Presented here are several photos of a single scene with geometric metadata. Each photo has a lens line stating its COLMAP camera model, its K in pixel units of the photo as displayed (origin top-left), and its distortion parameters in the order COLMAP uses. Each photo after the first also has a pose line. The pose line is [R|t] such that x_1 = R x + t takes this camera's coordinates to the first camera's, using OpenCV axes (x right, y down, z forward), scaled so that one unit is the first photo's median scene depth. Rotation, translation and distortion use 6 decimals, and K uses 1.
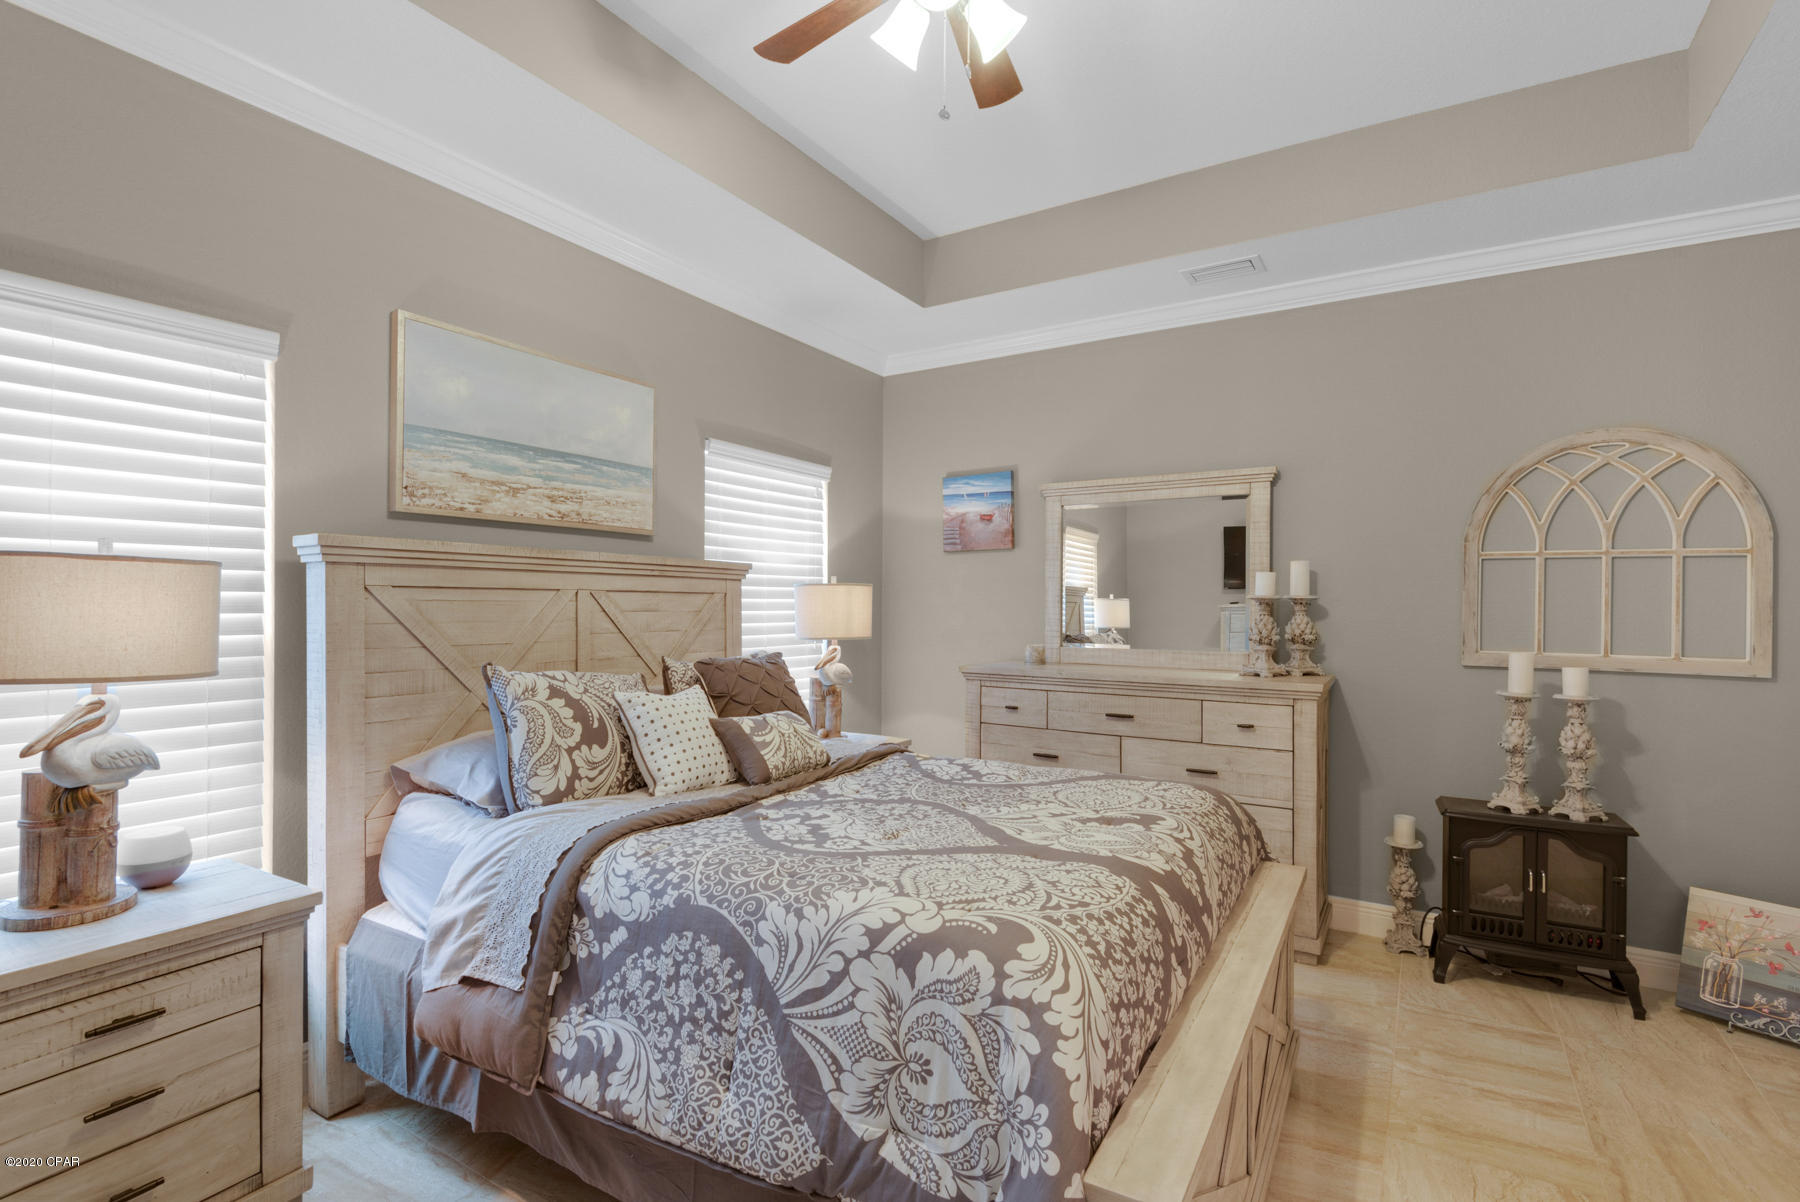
lens RADIAL K [[858.7, 0, 900.0], [0, 858.7, 601.0], [0, 0, 1]] dist [0.019003, -0.018129]
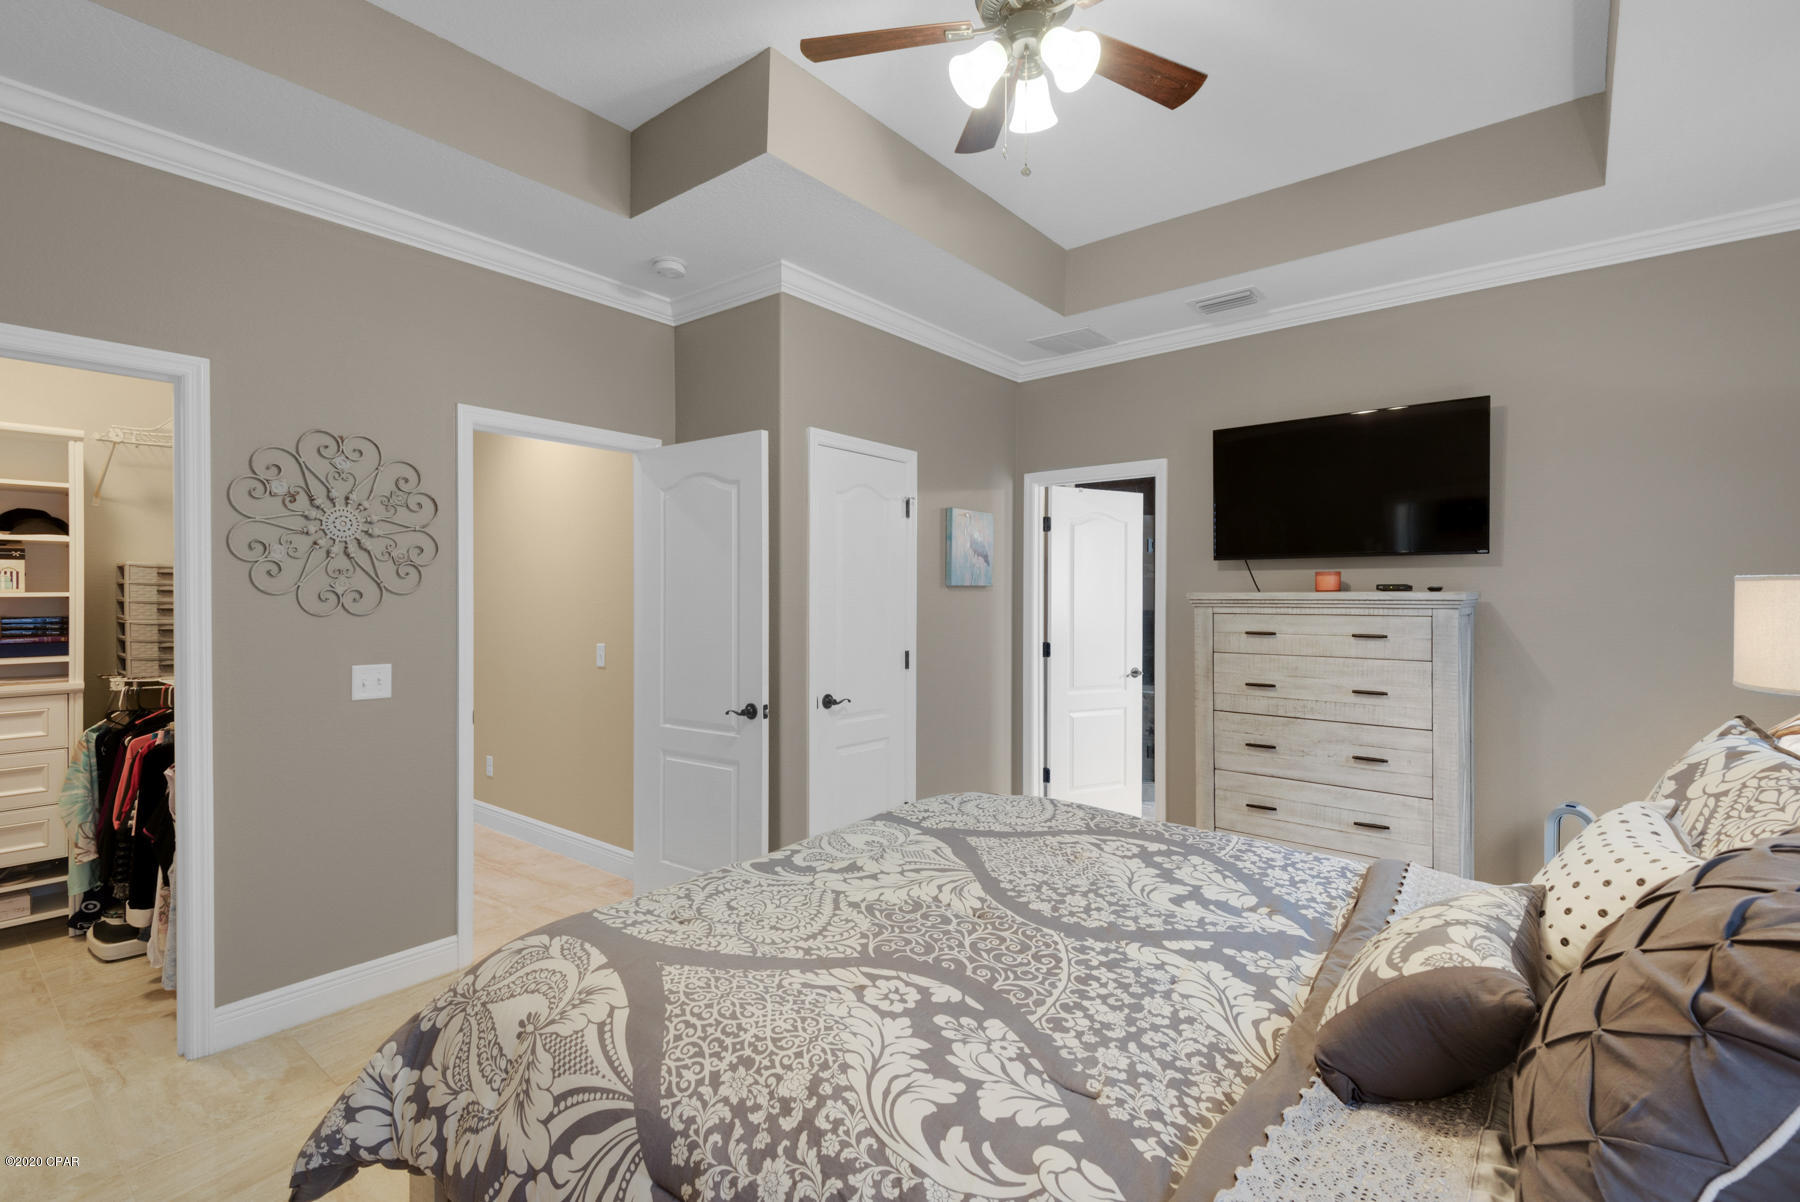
lens RADIAL K [[826.8, 0, 894.7], [0, 826.8, 611.1], [0, 0, 1]] dist [0.022075, -0.000248]
pose [[-0.991819, -0.011292, 0.127150, 0.054624], [-0.009656, 0.999863, 0.013475, -0.006213], [-0.127285, 0.012137, -0.991792, 1.452517]]
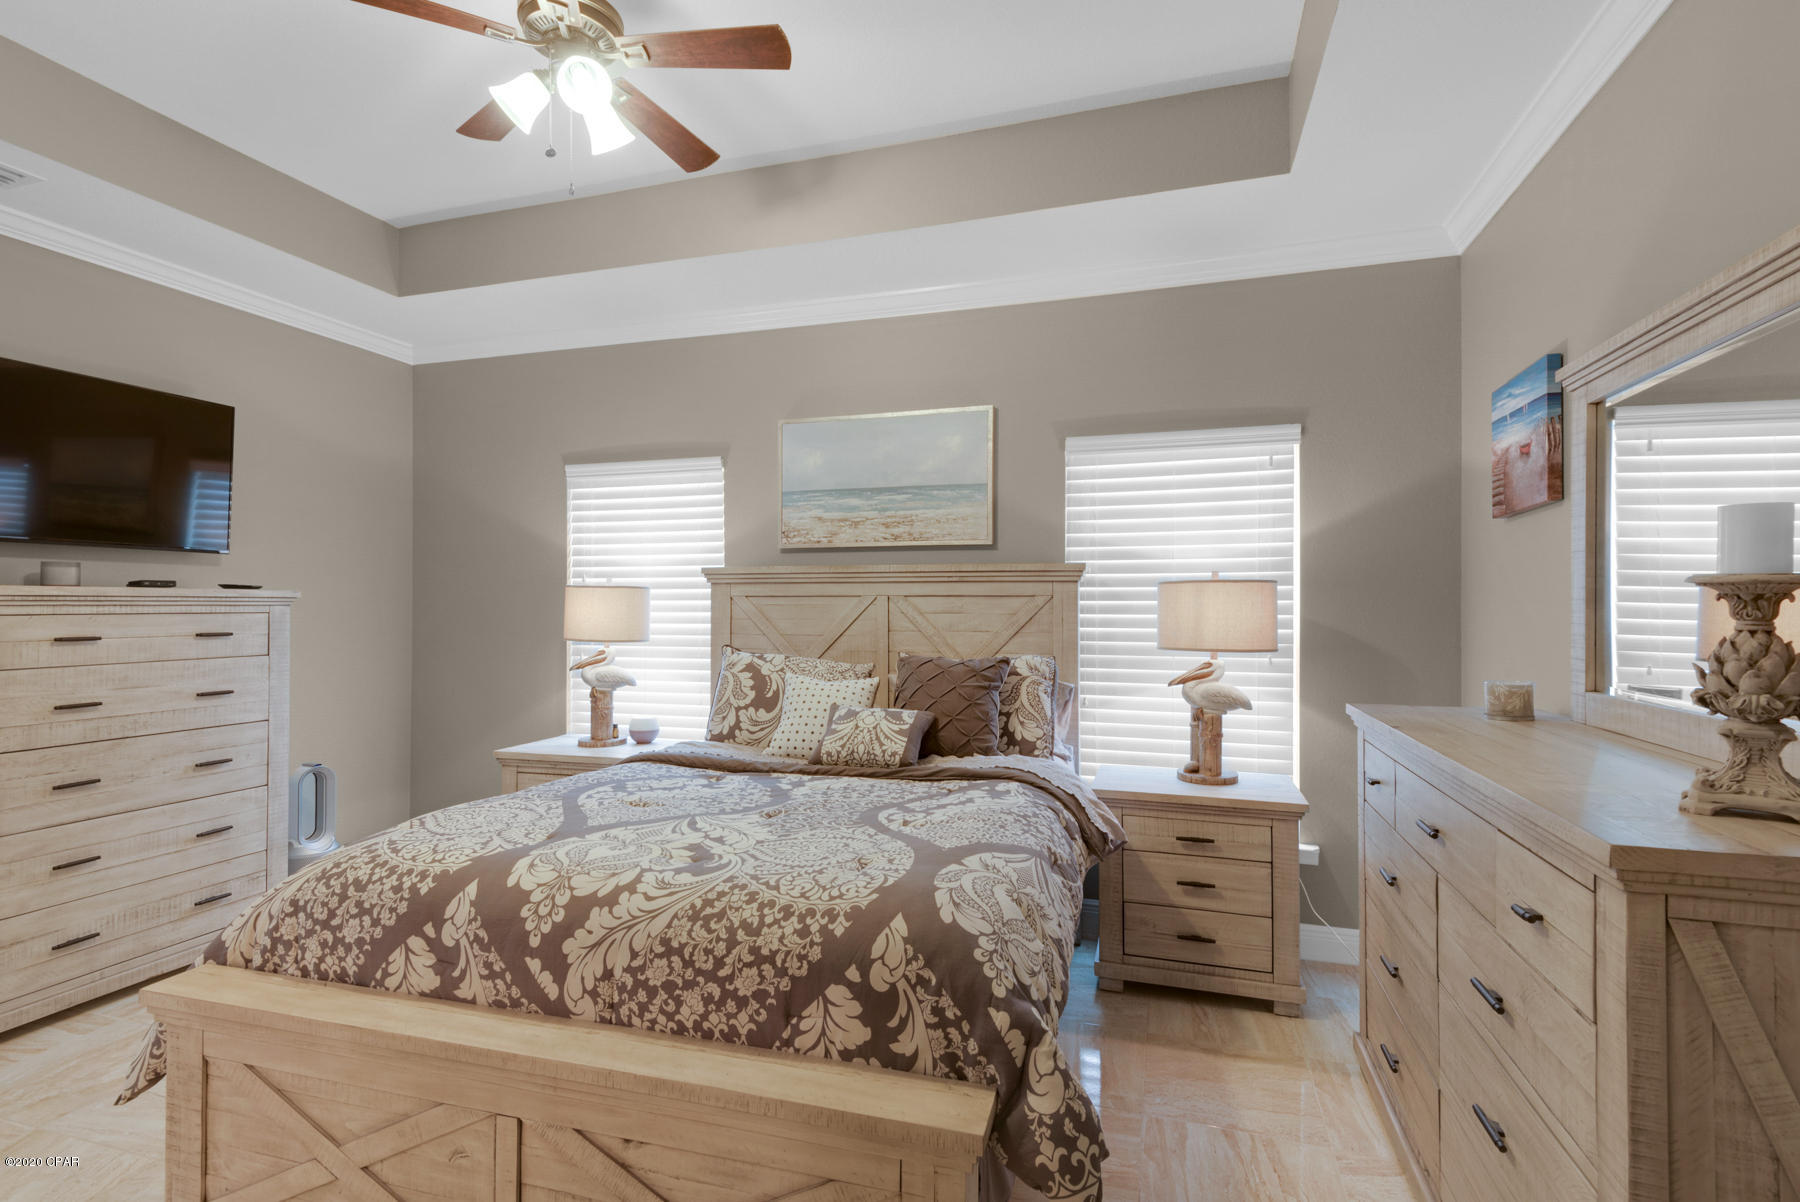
lens RADIAL K [[813.3, 0, 893.8], [0, 813.3, 603.8], [0, 0, 1]] dist [0.032637, -0.013247]
pose [[0.247438, -0.008589, -0.968866, 0.872645], [0.003404, 0.999962, -0.007996, 0.009257], [0.968898, -0.001319, 0.247458, 0.802274]]
